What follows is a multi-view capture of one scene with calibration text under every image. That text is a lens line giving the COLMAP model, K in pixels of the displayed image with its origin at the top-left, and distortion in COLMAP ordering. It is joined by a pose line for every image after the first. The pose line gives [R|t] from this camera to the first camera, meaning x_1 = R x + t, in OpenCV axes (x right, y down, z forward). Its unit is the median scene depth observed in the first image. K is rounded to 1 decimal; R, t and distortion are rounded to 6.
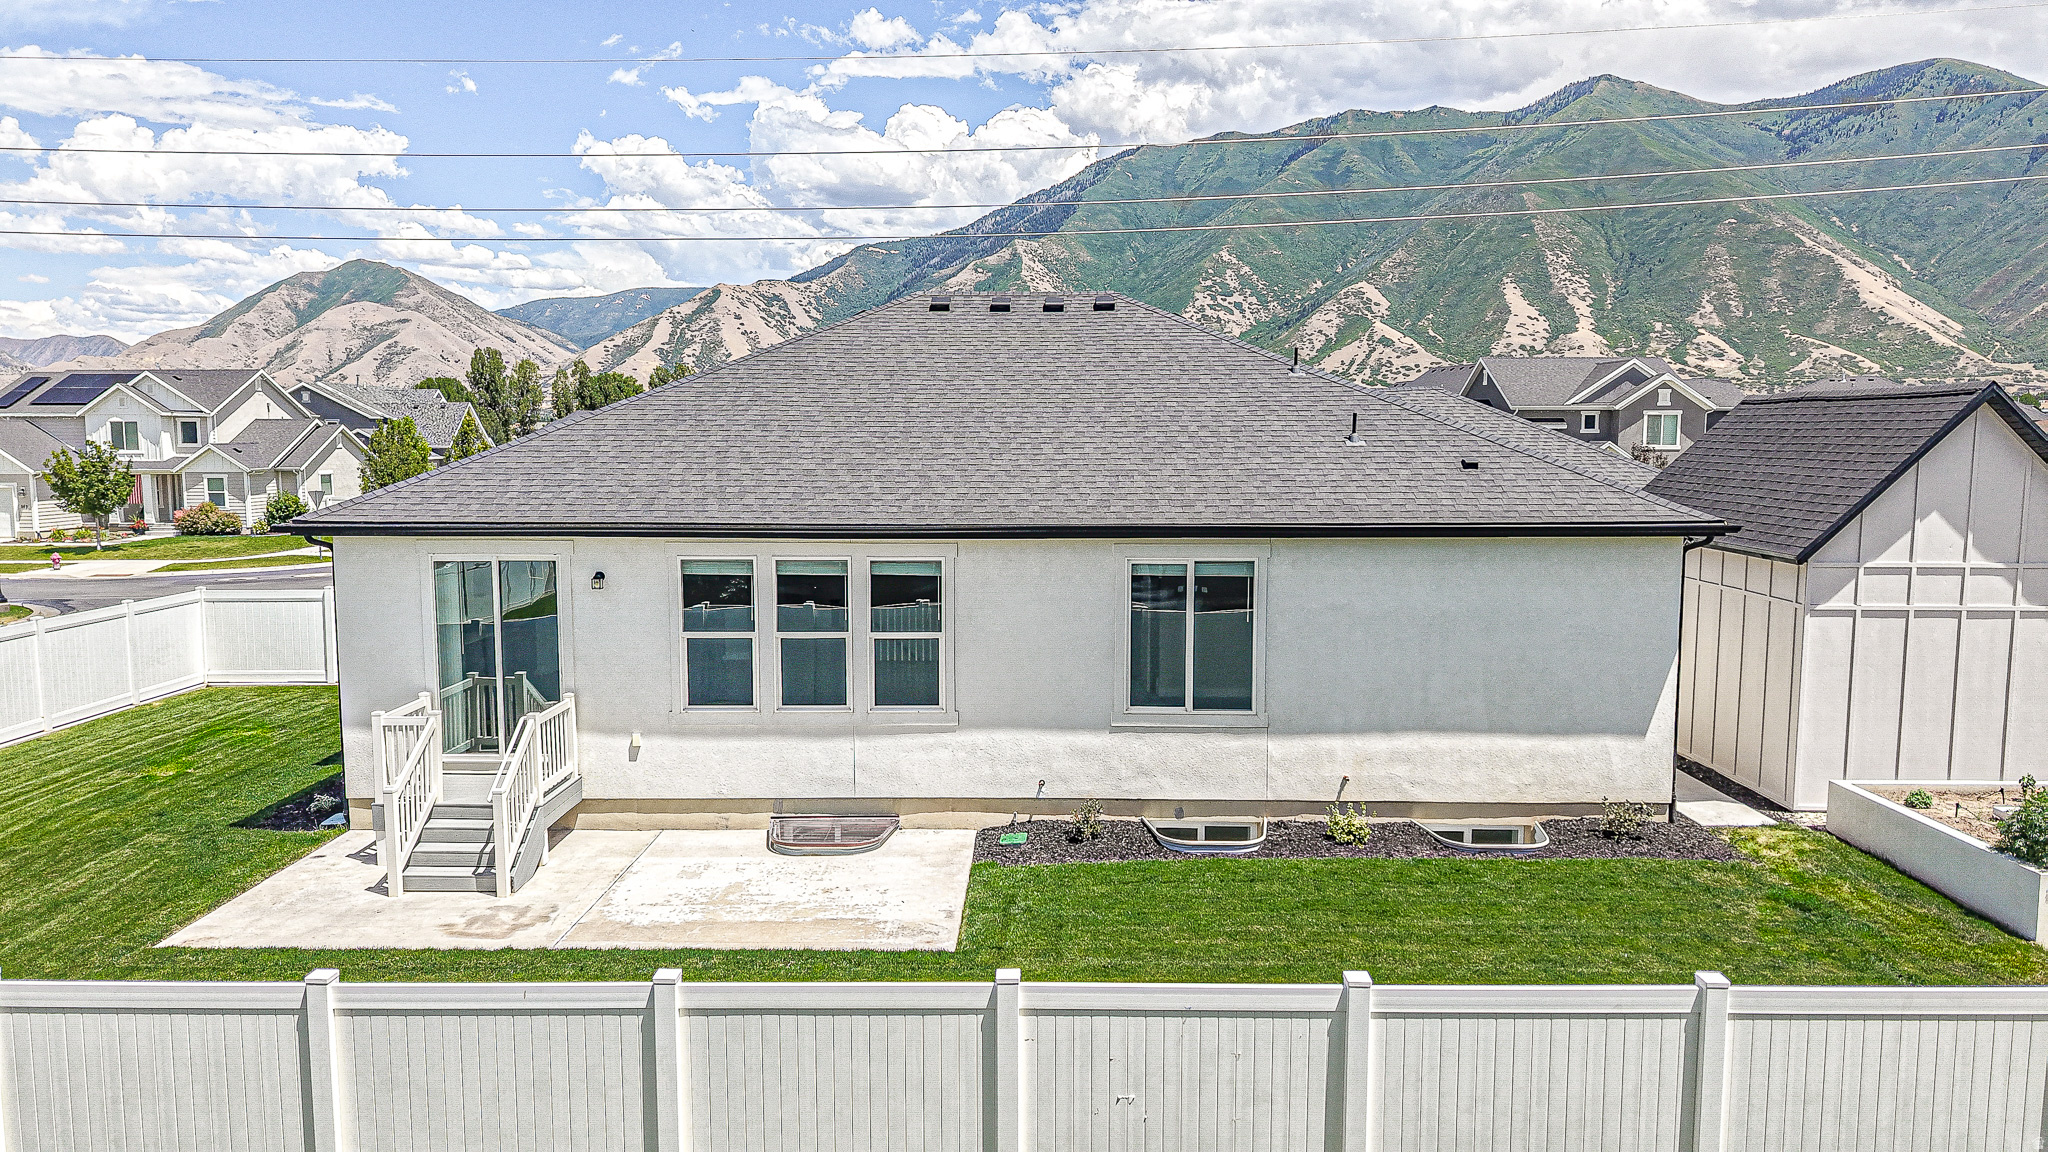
lens RADIAL K [[1369.6, 0, 1020.1], [0, 1369.6, 568.3], [0, 0, 1]] dist [0.031511, -0.033084]
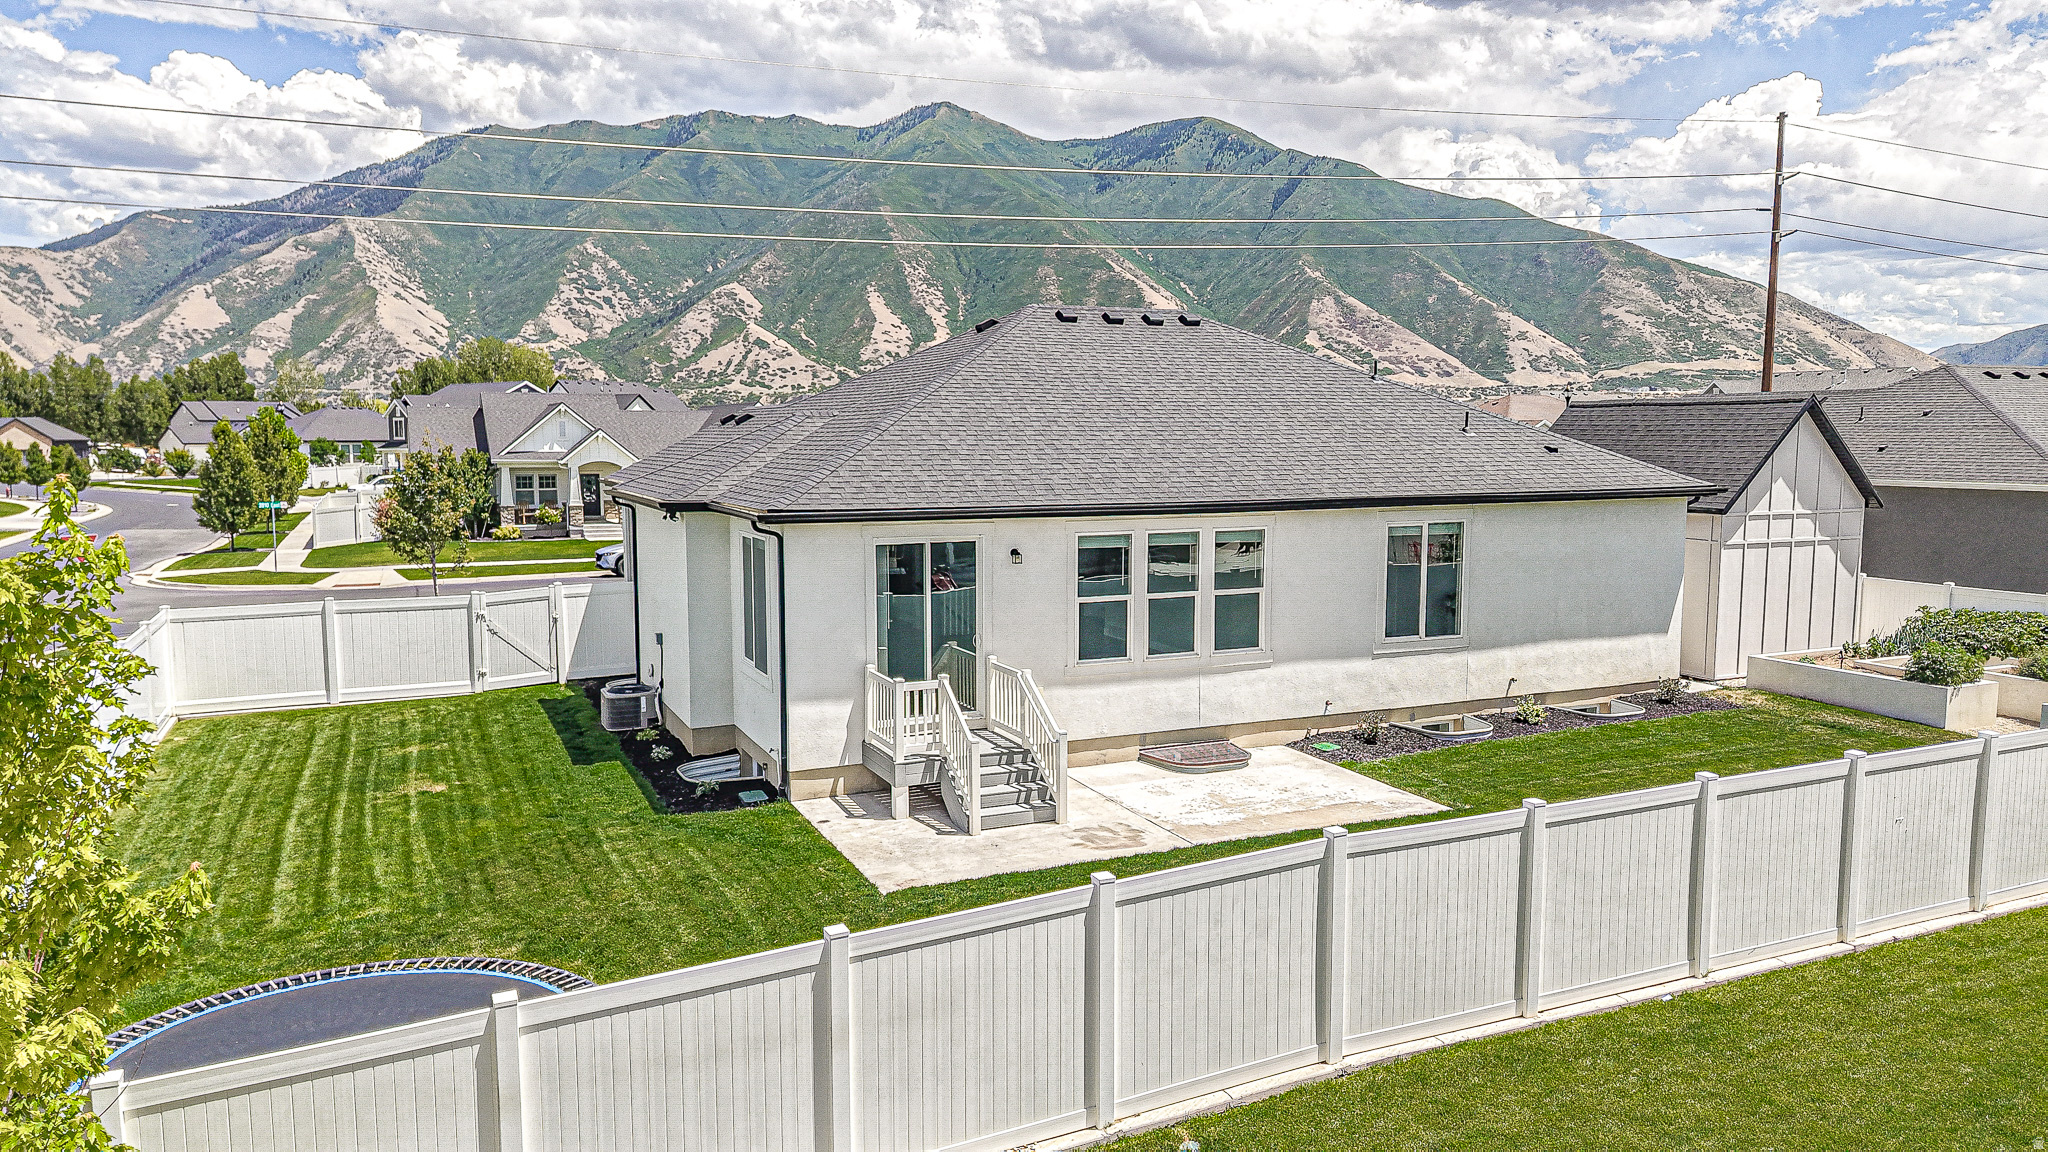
lens RADIAL K [[1374.8, 0, 1022.1], [0, 1374.8, 581.6], [0, 0, 1]] dist [0.026111, -0.032923]
pose [[0.901652, -0.047388, 0.429857, -0.791402], [0.043629, 0.998875, 0.018603, 0.009072], [-0.430255, 0.001980, 0.902705, -0.033216]]
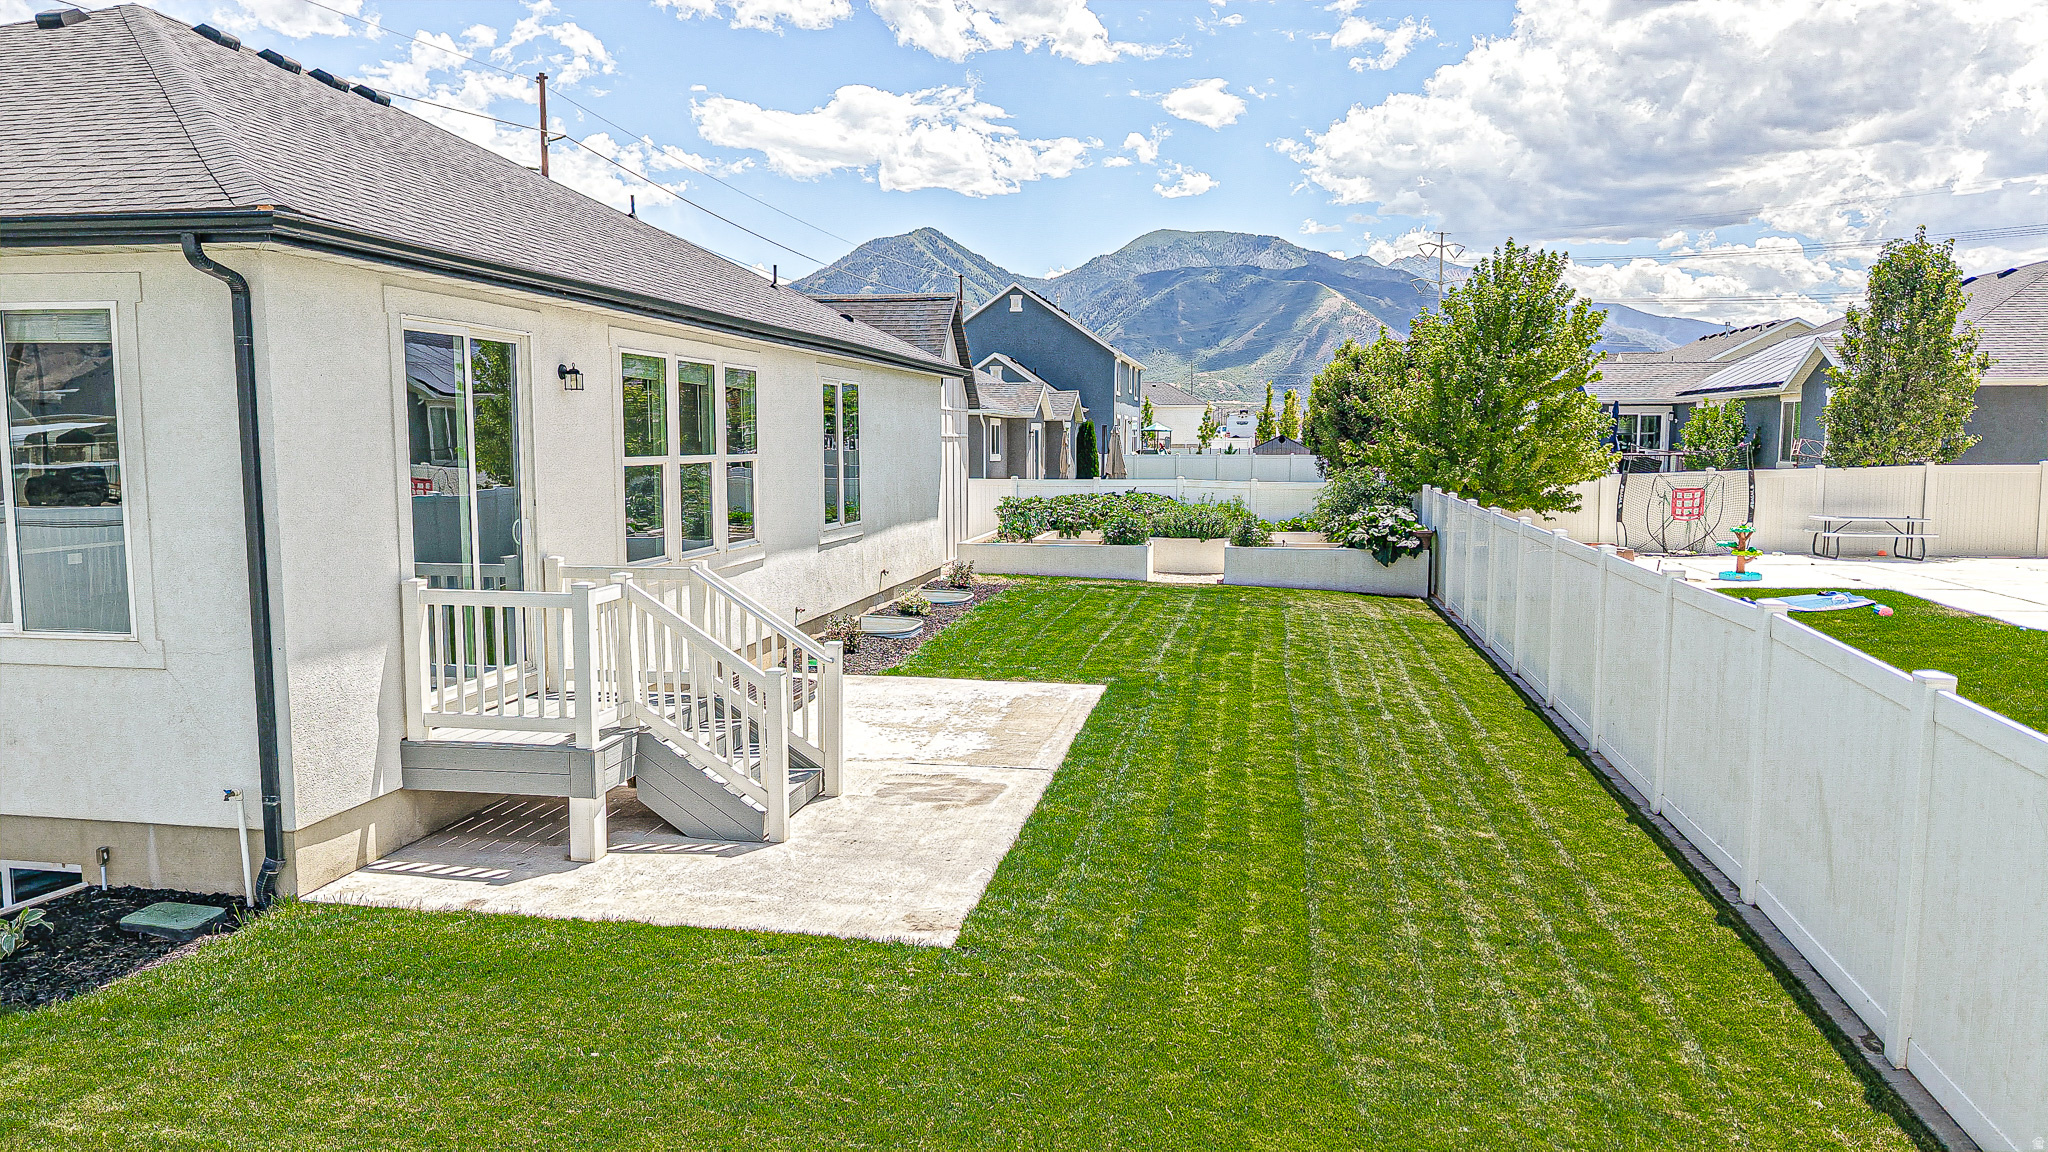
lens RADIAL K [[1363.5, 0, 1027.0], [0, 1363.5, 579.7], [0, 0, 1]] dist [0.041776, -0.048680]
pose [[0.145298, -0.102425, 0.984072, -0.918272], [0.096611, 0.991343, 0.088917, 0.066742], [-0.984660, 0.082153, 0.153936, 0.693189]]
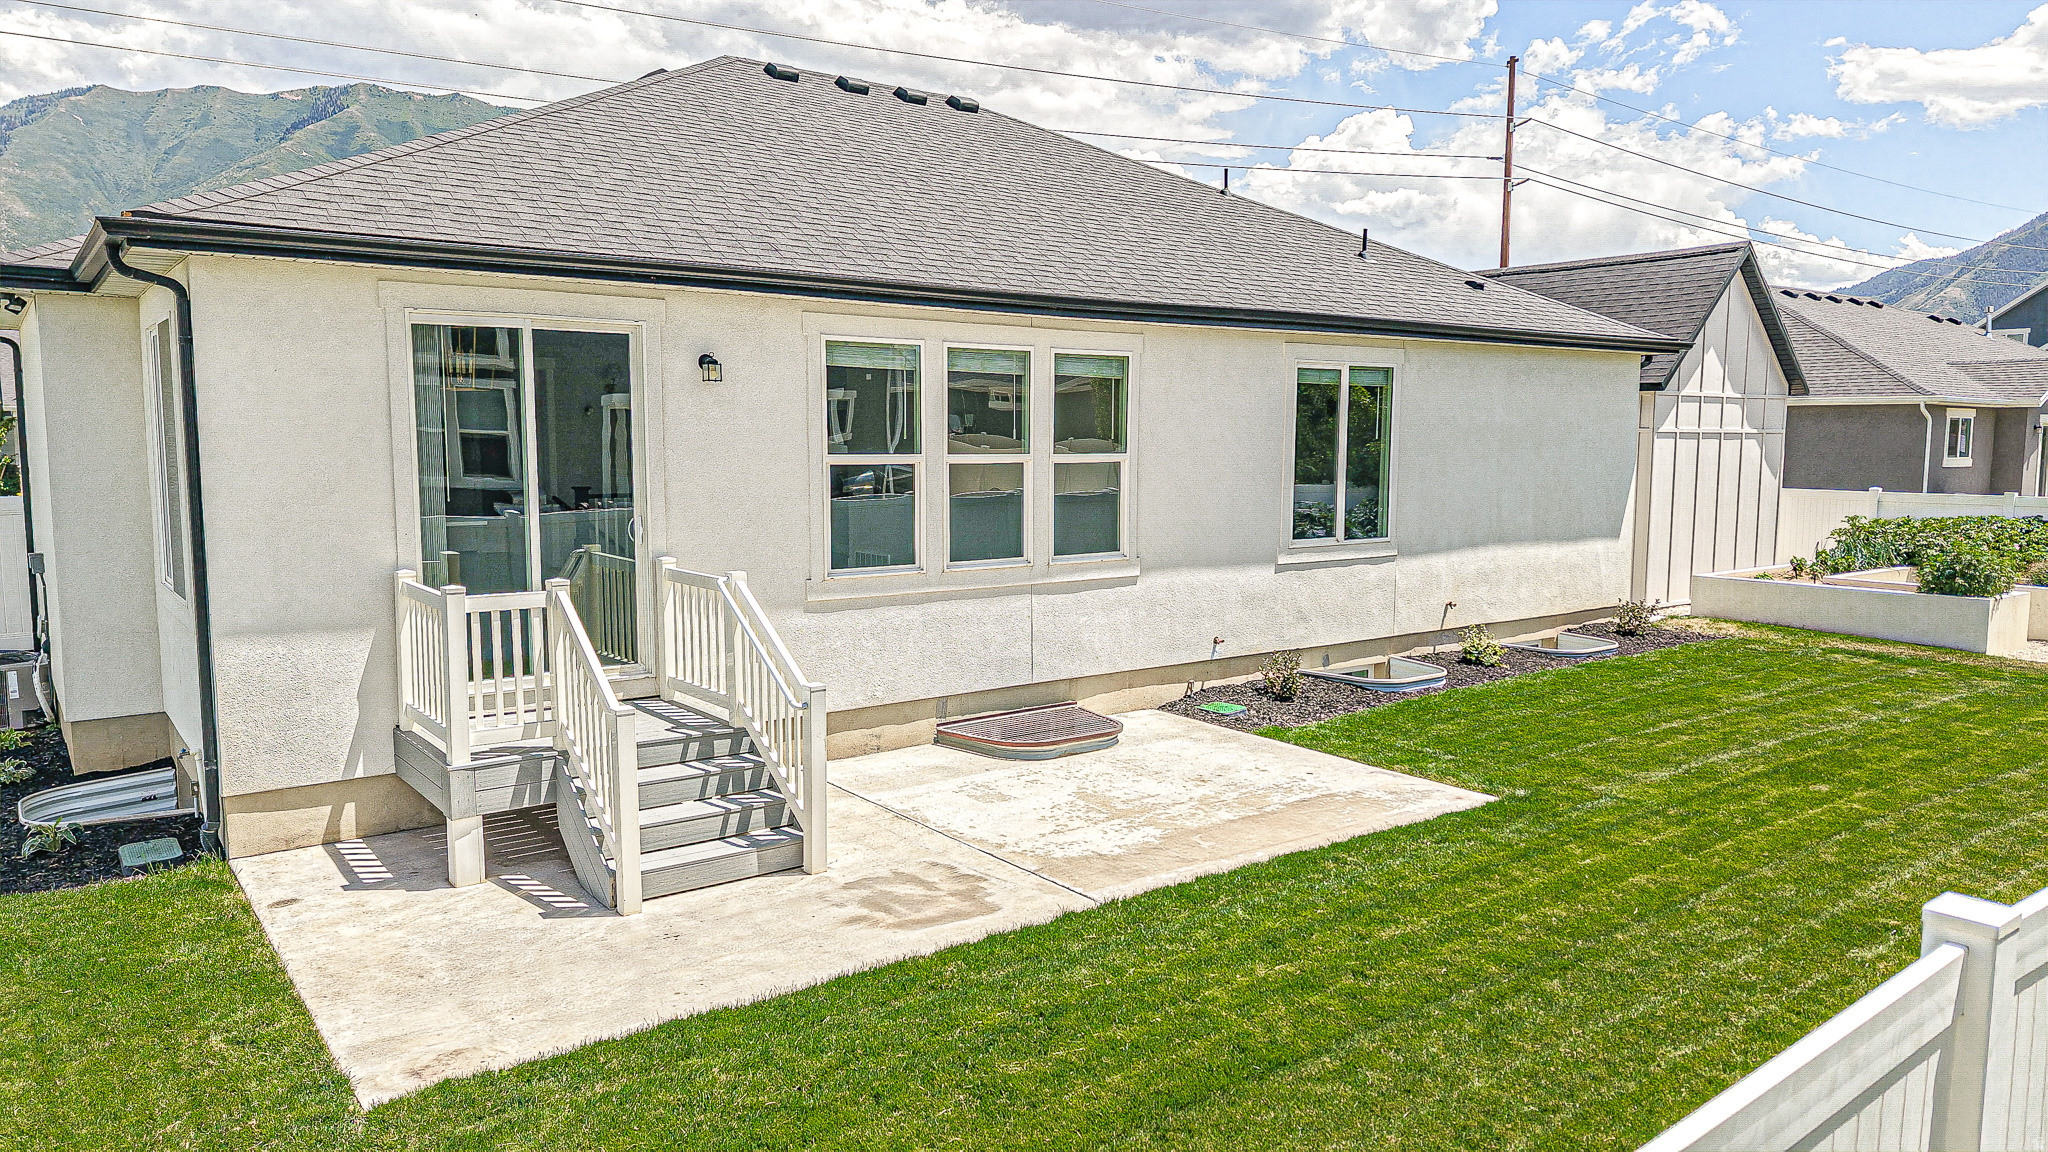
lens RADIAL K [[1363.5, 0, 1027.0], [0, 1363.5, 579.7], [0, 0, 1]] dist [0.041776, -0.048680]
pose [[0.783509, -0.062939, 0.618184, -0.574600], [0.058255, 0.997916, 0.027765, 0.093429], [-0.618643, 0.014258, 0.785543, 0.437372]]
